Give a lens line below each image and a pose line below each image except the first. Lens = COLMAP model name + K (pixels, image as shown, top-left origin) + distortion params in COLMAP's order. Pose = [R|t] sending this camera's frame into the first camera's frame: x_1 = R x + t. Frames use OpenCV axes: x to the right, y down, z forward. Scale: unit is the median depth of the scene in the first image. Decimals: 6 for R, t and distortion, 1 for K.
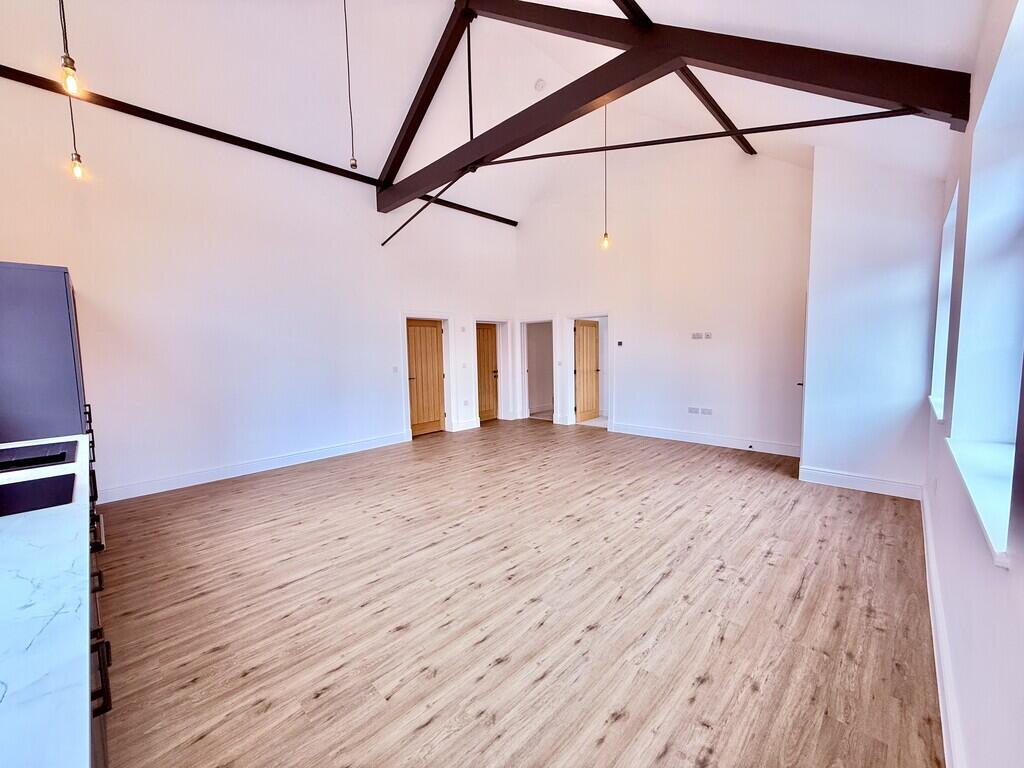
lens RADIAL K [[407.5, 0, 512.0], [0, 407.5, 384.0], [0, 0, 1]] dist [0.000375, 0.000017]
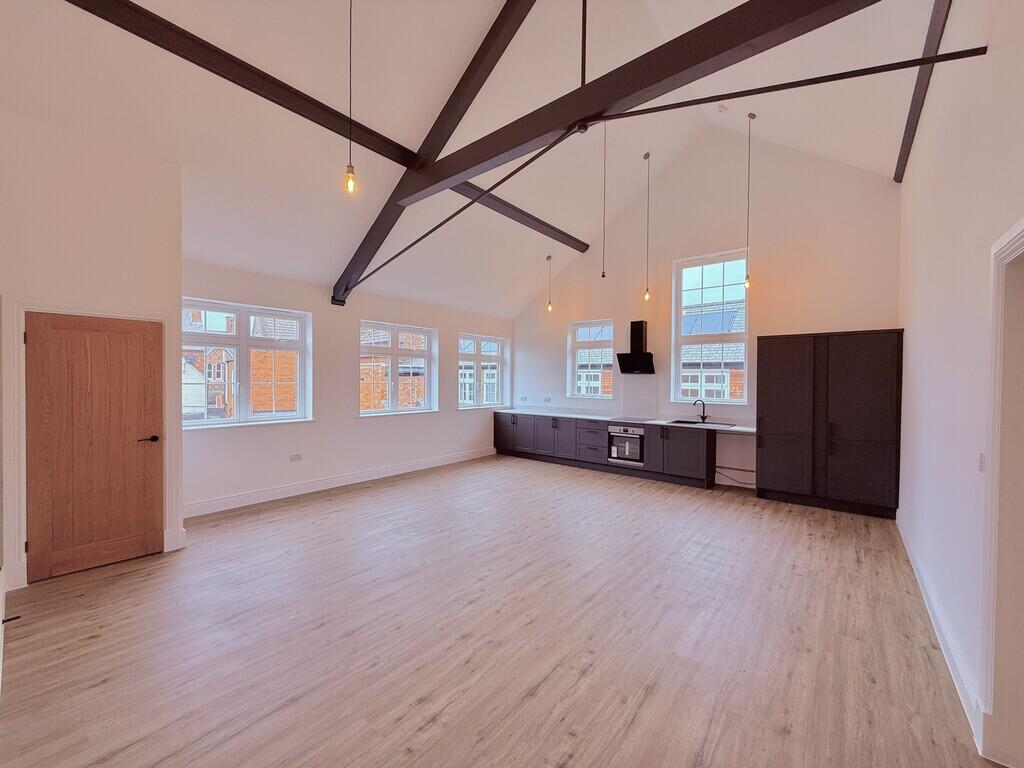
lens RADIAL K [[407.5, 0, 512.0], [0, 407.5, 384.0], [0, 0, 1]] dist [0.000375, 0.000017]
pose [[-0.996742, 0.014243, -0.079391, 0.101697], [0.006496, 0.995263, 0.097002, -0.199095], [0.080397, 0.096170, -0.992113, 2.080096]]
